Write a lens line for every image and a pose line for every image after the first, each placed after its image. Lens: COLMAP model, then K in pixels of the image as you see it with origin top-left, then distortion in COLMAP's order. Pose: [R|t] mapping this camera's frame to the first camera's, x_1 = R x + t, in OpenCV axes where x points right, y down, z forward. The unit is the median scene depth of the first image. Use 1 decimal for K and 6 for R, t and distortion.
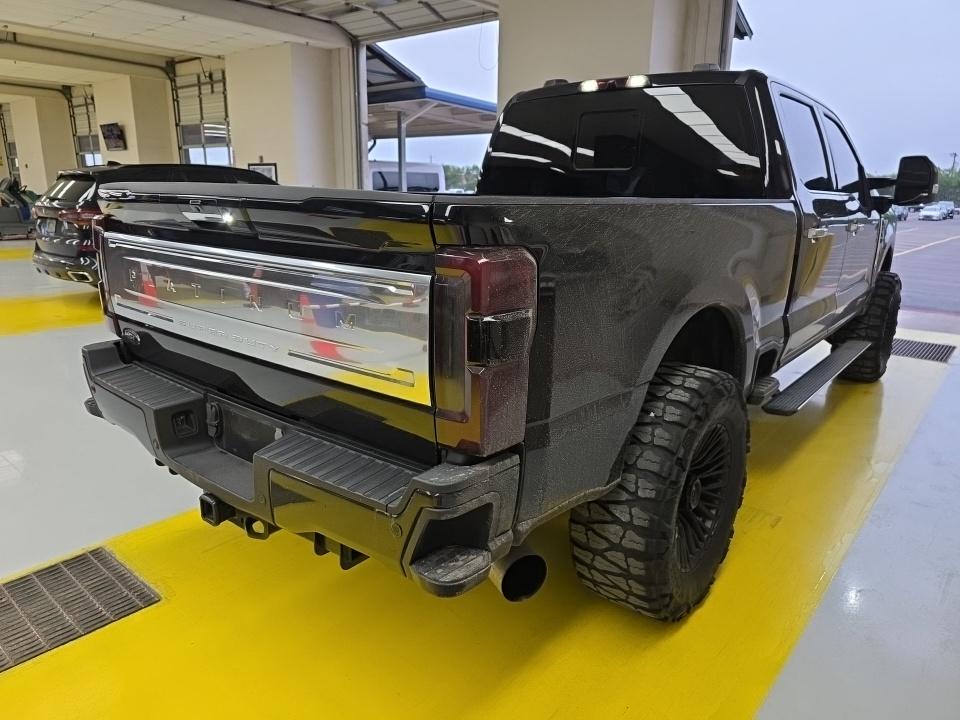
lens RADIAL K [[657.3, 0, 480.0], [0, 657.3, 360.0], [0, 0, 1]] dist [0.001438, 0.000438]
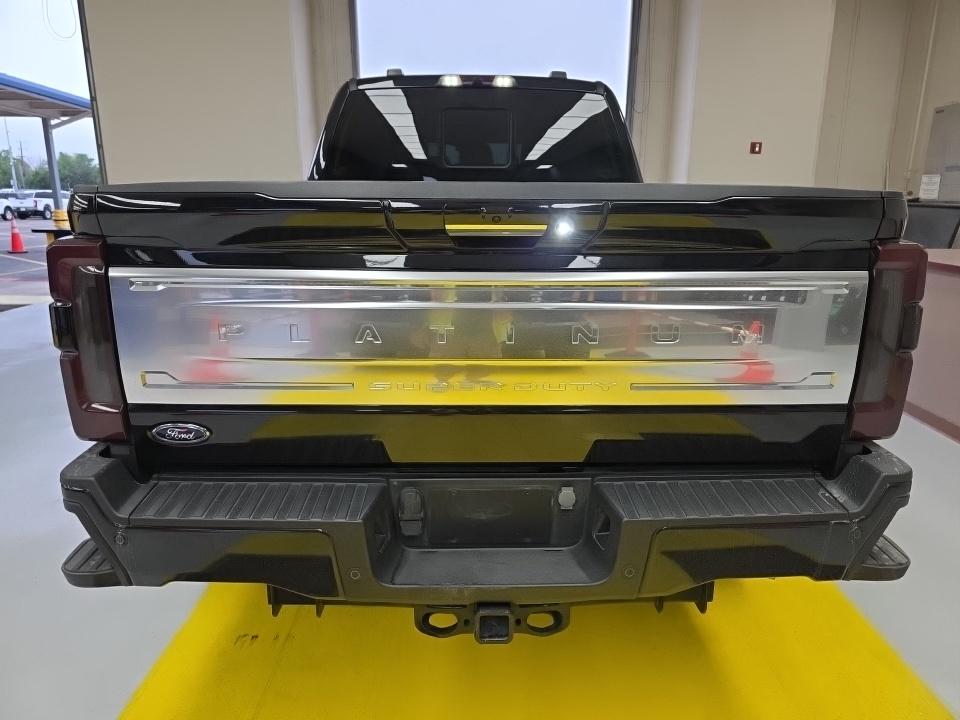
lens RADIAL K [[640.5, 0, 480.0], [0, 640.5, 360.0], [0, 0, 1]] dist [0.000705, -0.000036]
pose [[0.773166, -0.172557, 0.610278, -0.763918], [0.168003, 0.983623, 0.065277, -0.106278], [-0.611547, 0.052059, 0.789494, 0.407710]]
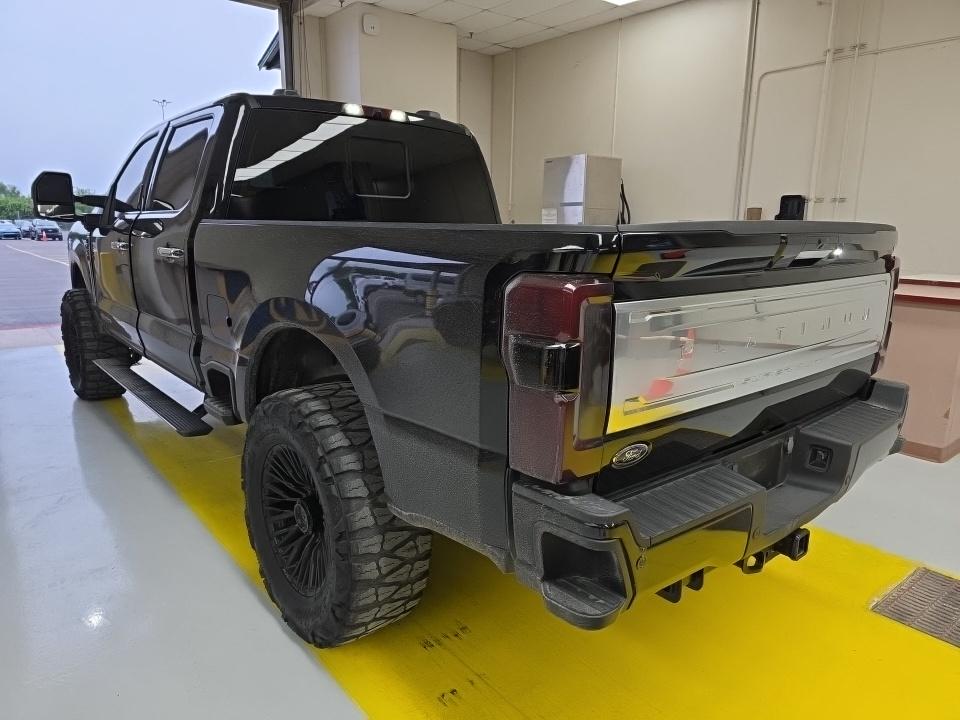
lens RADIAL K [[657.3, 0, 480.0], [0, 657.3, 360.0], [0, 0, 1]] dist [0.001438, 0.000438]
pose [[0.191892, -0.214098, 0.957779, -1.331688], [0.231514, 0.958247, 0.167818, -0.305704], [-0.953718, 0.189536, 0.233446, 1.111202]]
